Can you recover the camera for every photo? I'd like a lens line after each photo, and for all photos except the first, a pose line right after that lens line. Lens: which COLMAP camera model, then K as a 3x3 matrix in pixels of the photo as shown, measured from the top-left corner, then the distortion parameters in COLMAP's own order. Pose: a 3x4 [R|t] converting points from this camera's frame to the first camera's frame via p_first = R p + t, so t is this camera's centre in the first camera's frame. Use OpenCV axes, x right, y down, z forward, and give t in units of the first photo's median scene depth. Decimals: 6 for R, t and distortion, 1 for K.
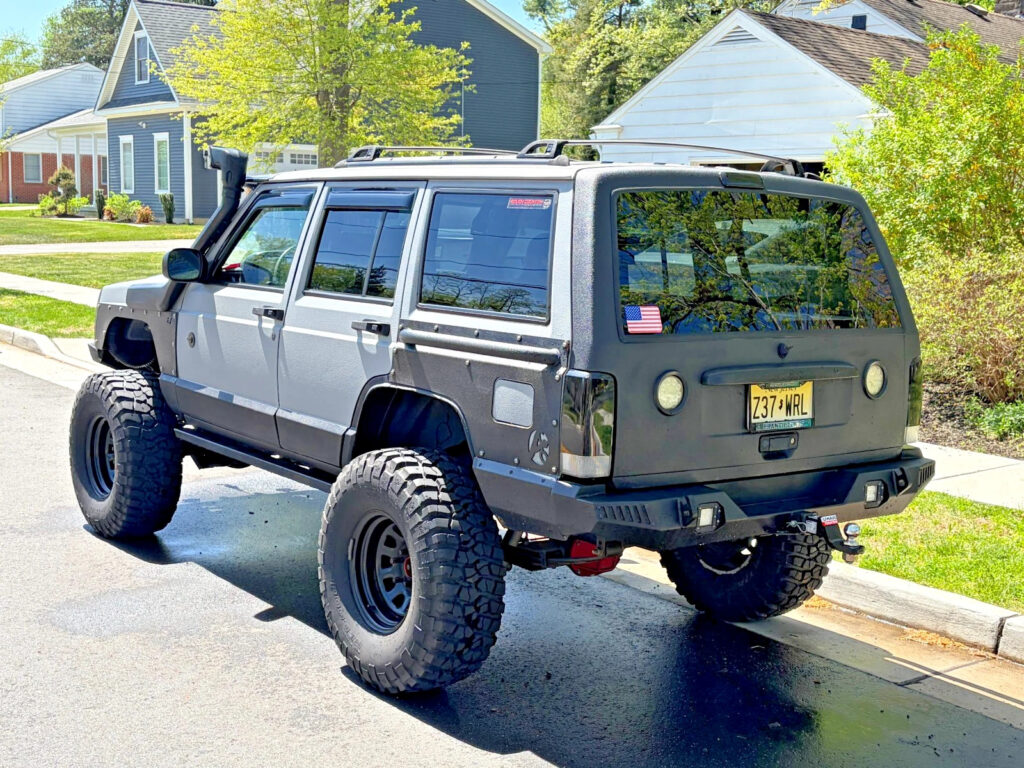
lens RADIAL K [[1301.4, 0, 507.2], [0, 1301.4, 387.9], [0, 0, 1]] dist [0.232975, -0.886346]
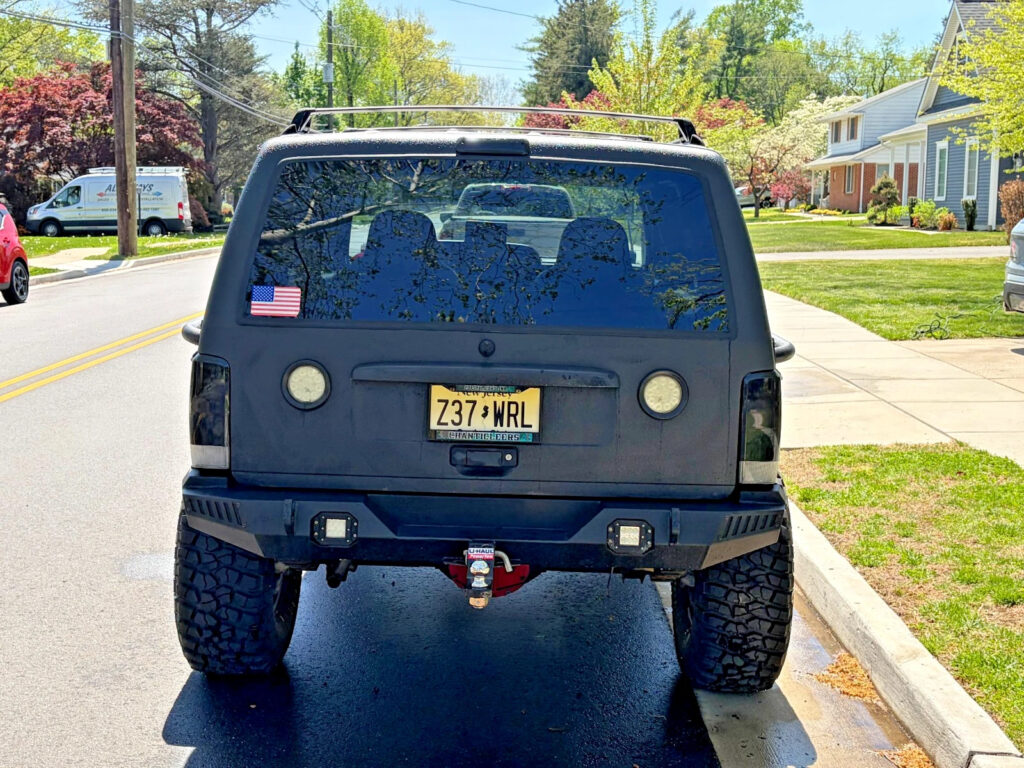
lens RADIAL K [[1301.4, 0, 507.2], [0, 1301.4, 387.9], [0, 0, 1]] dist [0.232975, -0.886346]
pose [[0.792711, 0.066223, -0.605990, 0.712789], [-0.071039, 0.997344, 0.016062, -0.016706], [0.605444, 0.030317, 0.795310, 0.340632]]
